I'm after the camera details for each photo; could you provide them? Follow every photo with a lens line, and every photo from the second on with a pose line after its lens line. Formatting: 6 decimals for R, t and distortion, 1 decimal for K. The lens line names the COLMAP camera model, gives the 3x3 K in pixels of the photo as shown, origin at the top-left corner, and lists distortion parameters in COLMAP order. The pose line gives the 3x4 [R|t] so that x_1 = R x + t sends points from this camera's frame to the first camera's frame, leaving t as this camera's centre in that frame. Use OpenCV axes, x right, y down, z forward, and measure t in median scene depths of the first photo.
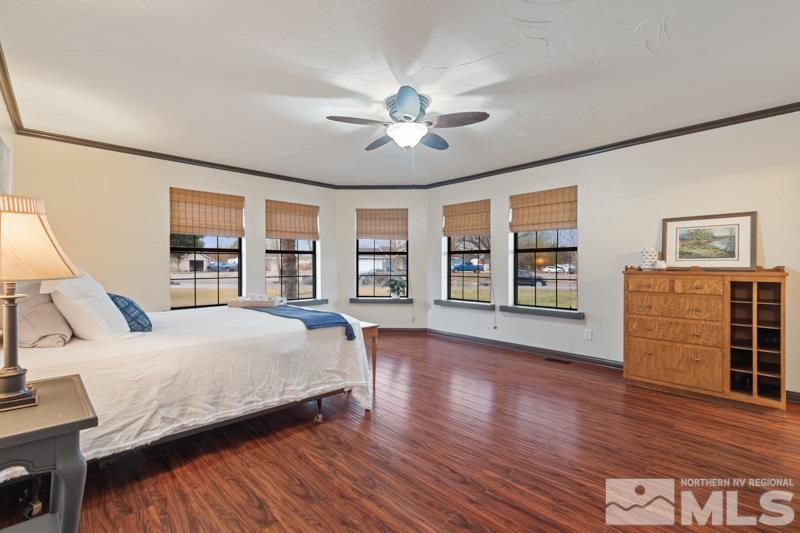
lens RADIAL K [[355.3, 0, 402.7], [0, 355.3, 268.9], [0, 0, 1]] dist [0.010476, 0.000869]
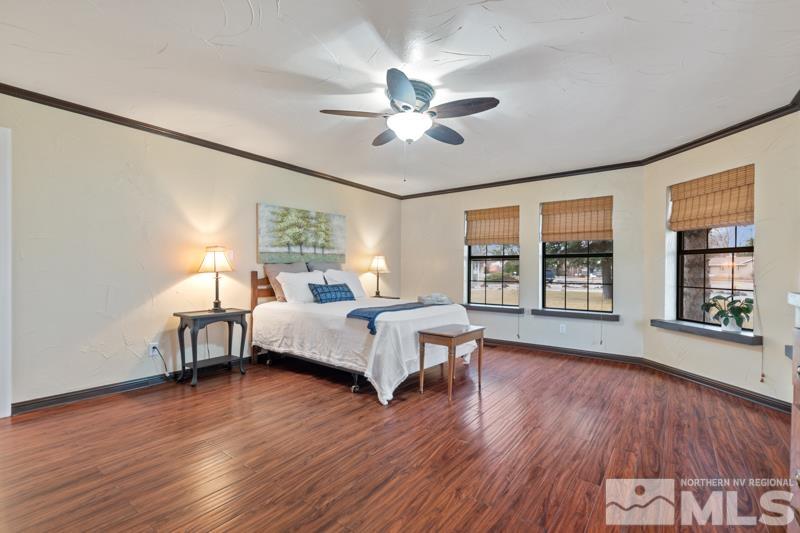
lens RADIAL K [[355.3, 0, 404.3], [0, 355.3, 265.7], [0, 0, 1]] dist [0.010476, 0.000869]
pose [[0.177438, -0.006087, -0.984113, 0.617634], [-0.014320, 0.999859, -0.008767, -0.009512], [0.984028, 0.015648, 0.177325, 0.544534]]
